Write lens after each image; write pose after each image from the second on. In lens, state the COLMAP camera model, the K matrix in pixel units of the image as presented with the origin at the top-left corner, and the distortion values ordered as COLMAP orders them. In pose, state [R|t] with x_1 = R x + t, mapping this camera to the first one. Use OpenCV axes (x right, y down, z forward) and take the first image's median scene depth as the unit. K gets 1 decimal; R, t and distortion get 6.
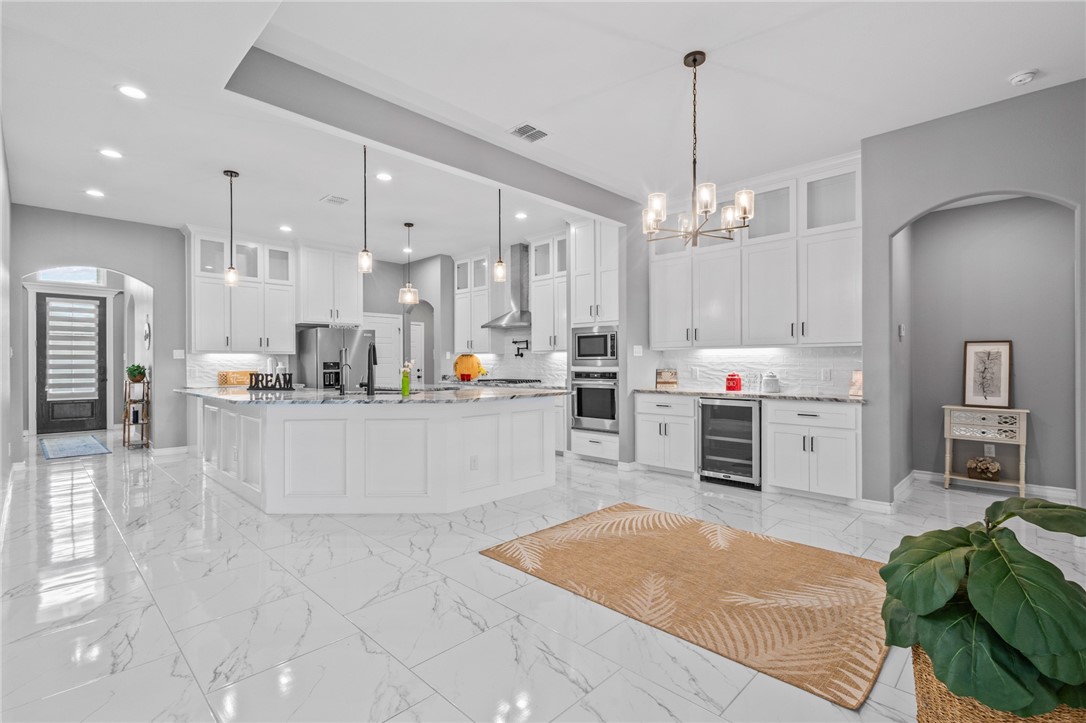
lens RADIAL K [[500.2, 0, 539.9], [0, 500.2, 361.0], [0, 0, 1]] dist [0.008548, -0.003086]
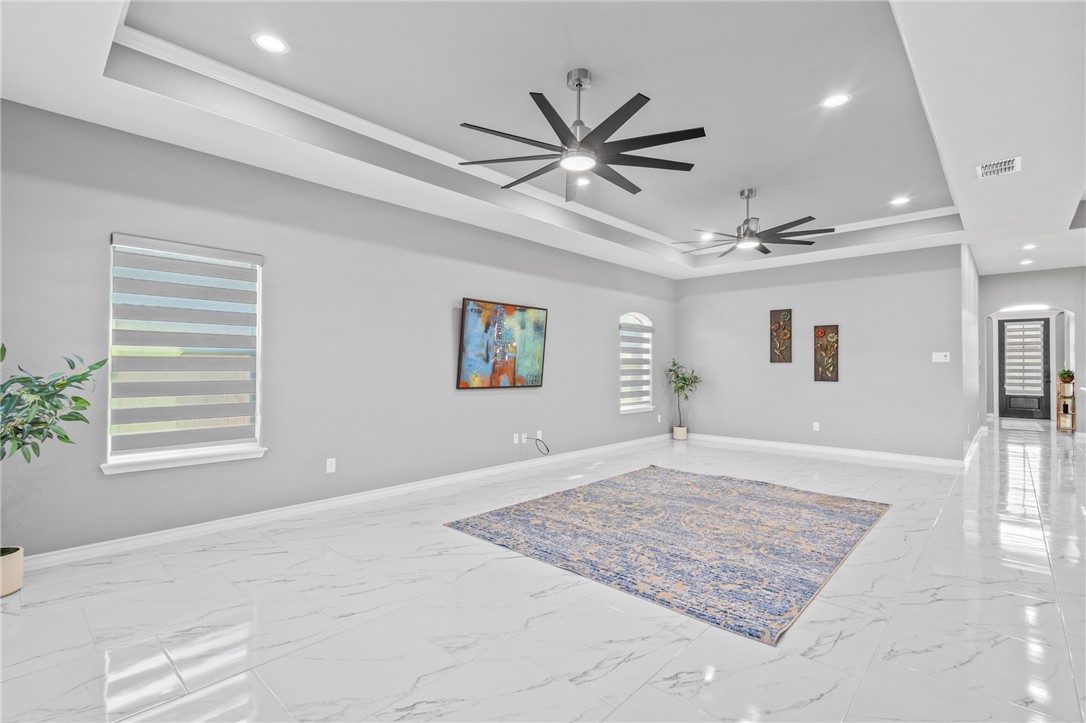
lens RADIAL K [[500.2, 0, 539.1], [0, 500.2, 362.4], [0, 0, 1]] dist [0.008548, -0.003086]
pose [[0.027164, -0.006259, -0.999611, 0.611523], [-0.001380, 0.999979, -0.006299, -0.003019], [0.999630, 0.001551, 0.027155, -0.540921]]
